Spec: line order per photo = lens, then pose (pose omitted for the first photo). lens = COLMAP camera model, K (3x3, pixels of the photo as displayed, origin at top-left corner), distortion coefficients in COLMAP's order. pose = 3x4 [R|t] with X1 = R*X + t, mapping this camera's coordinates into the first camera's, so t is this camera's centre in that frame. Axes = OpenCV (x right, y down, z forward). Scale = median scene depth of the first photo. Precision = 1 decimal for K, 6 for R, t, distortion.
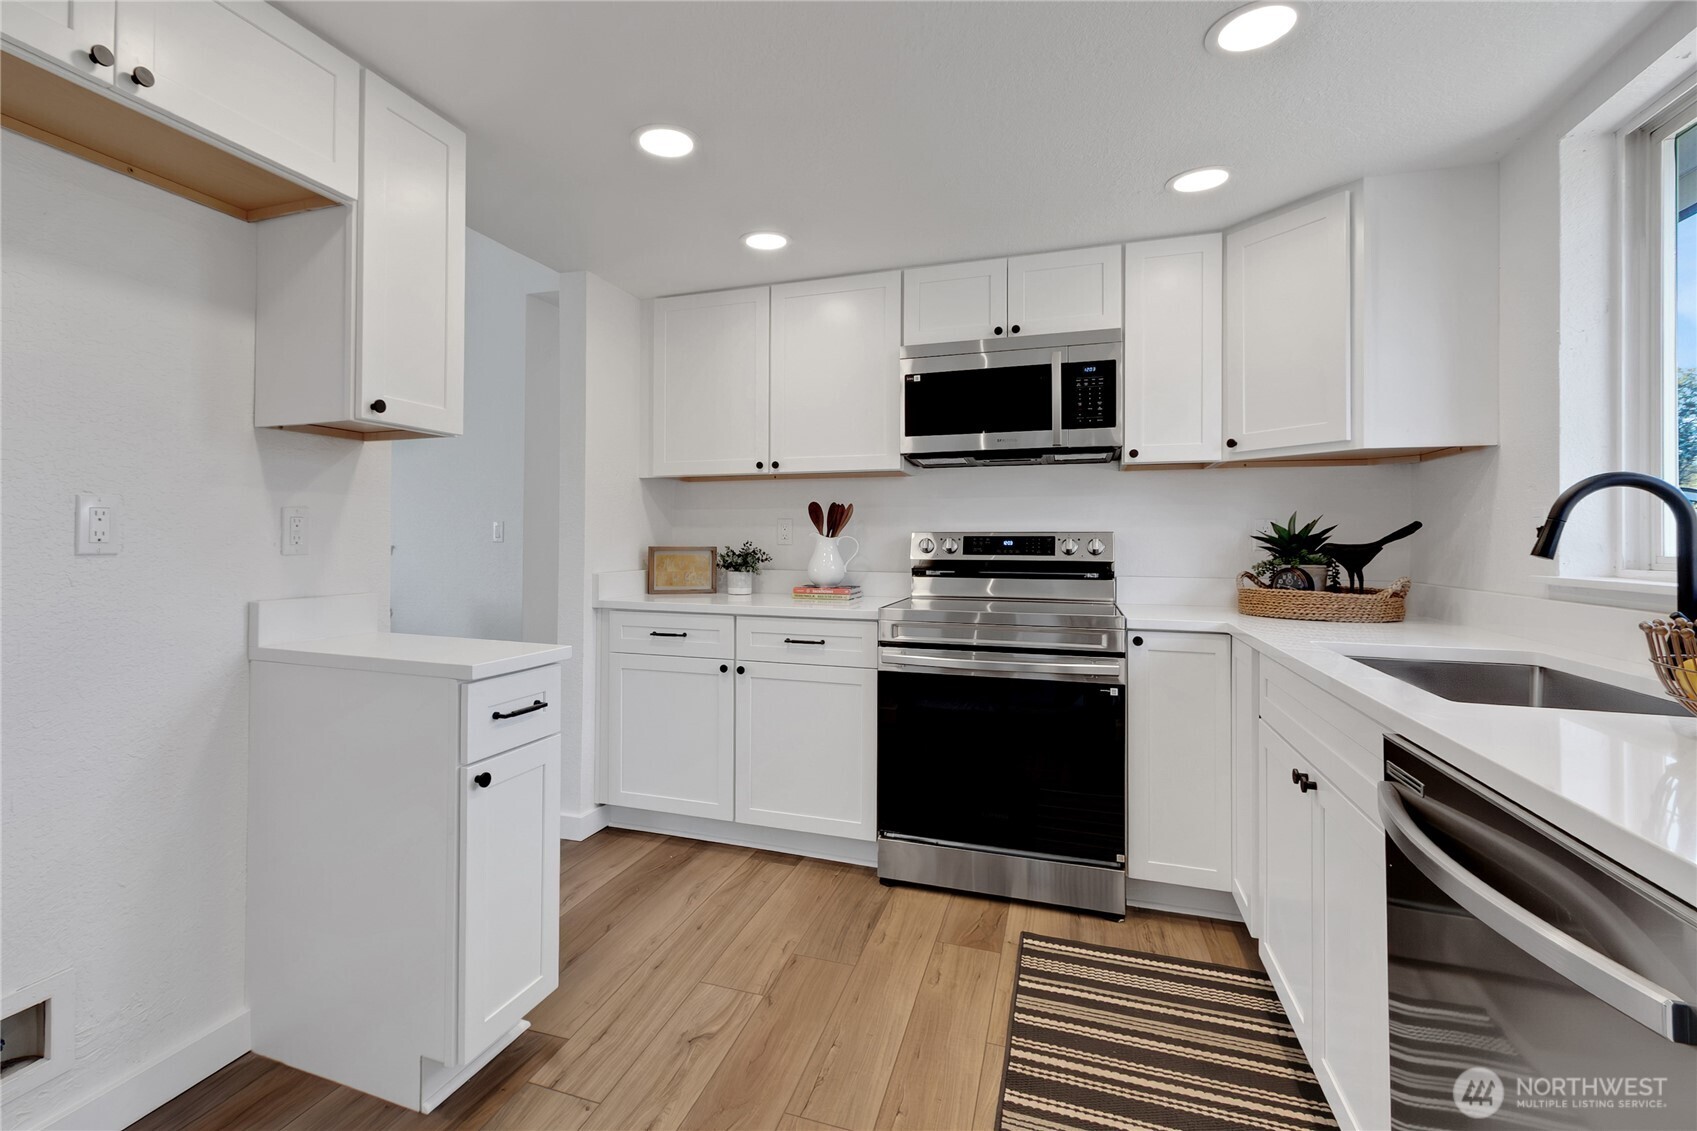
lens RADIAL K [[797.3, 0, 782.0], [0, 797.3, 523.1], [0, 0, 1]] dist [0.010234, -0.001712]
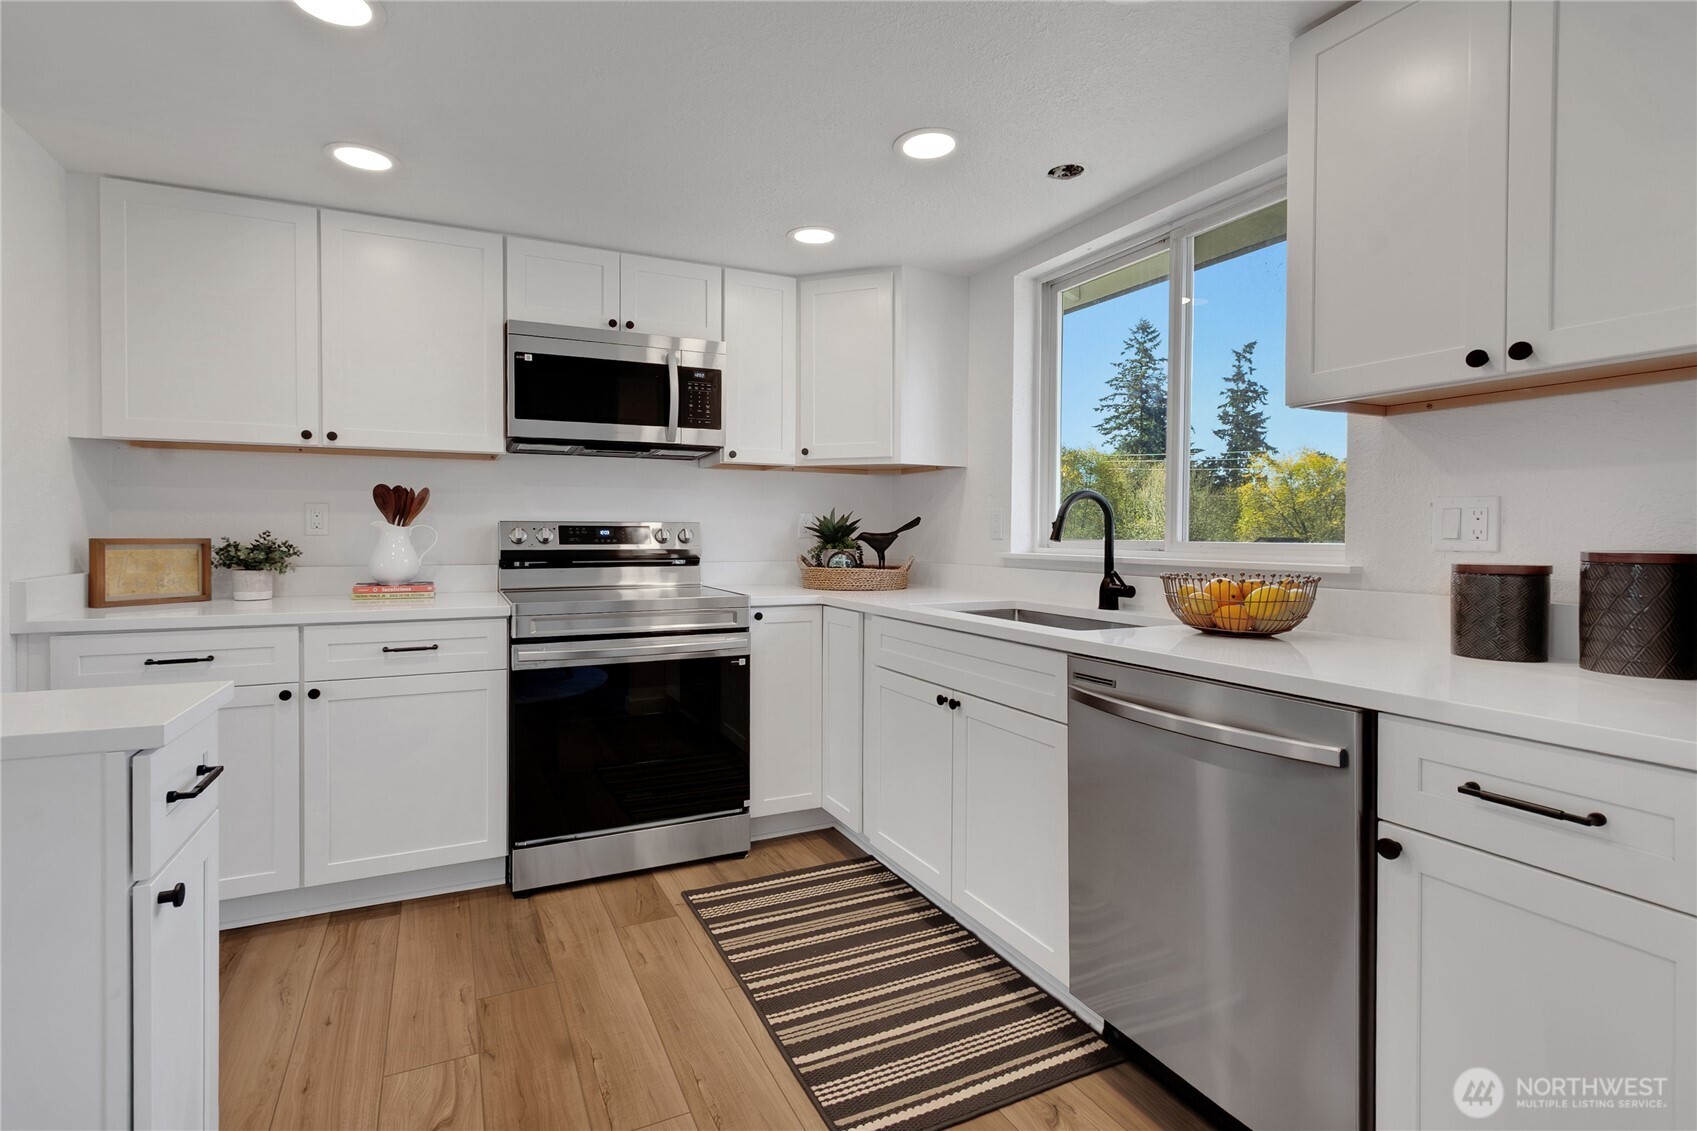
lens RADIAL K [[797.3, 0, 811.3], [0, 797.3, 533.6], [0, 0, 1]] dist [0.010234, -0.001712]
pose [[0.710013, -0.003751, 0.704179, -0.310796], [-0.015489, 0.999661, 0.020942, 0.000972], [-0.704019, -0.025776, 0.709714, 0.114517]]
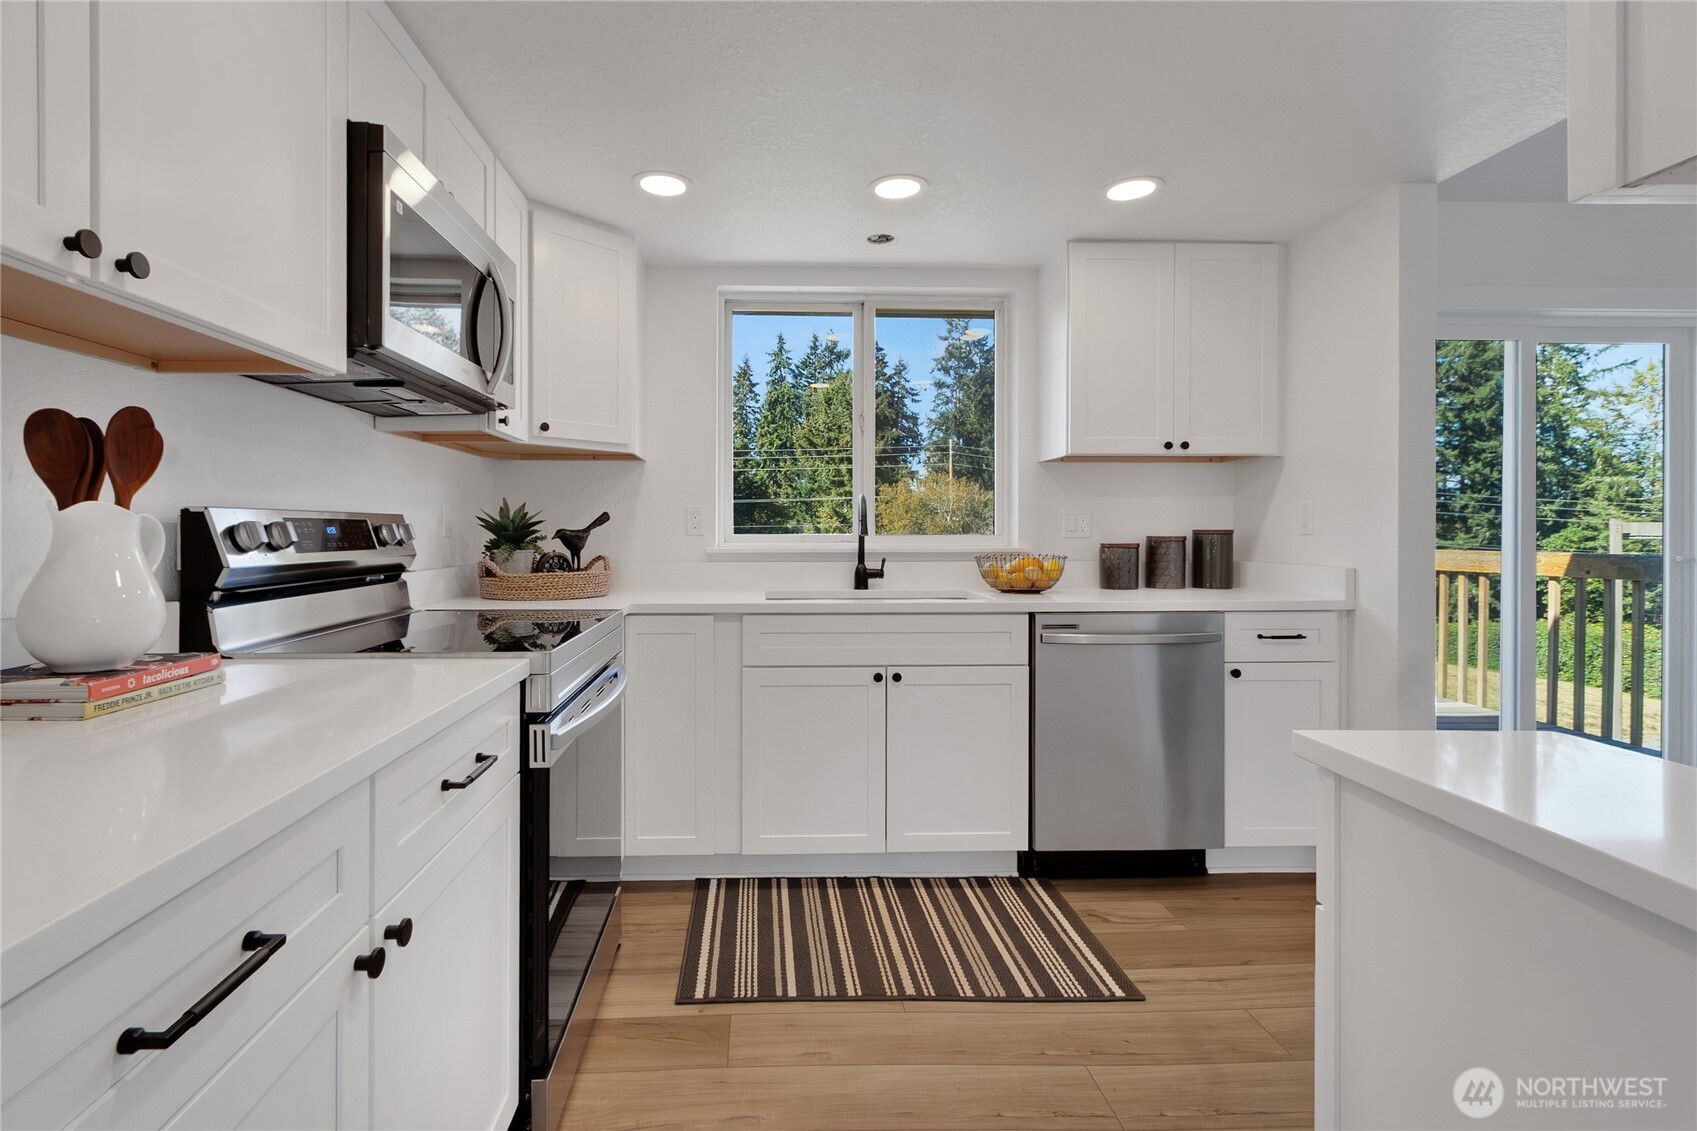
lens RADIAL K [[797.3, 0, 783.0], [0, 797.3, 537.0], [0, 0, 1]] dist [0.010234, -0.001712]
pose [[-0.380760, -0.013543, 0.924575, -0.461165], [-0.020687, 0.999767, 0.006125, 0.022784], [-0.924442, -0.016795, -0.380952, 1.129423]]
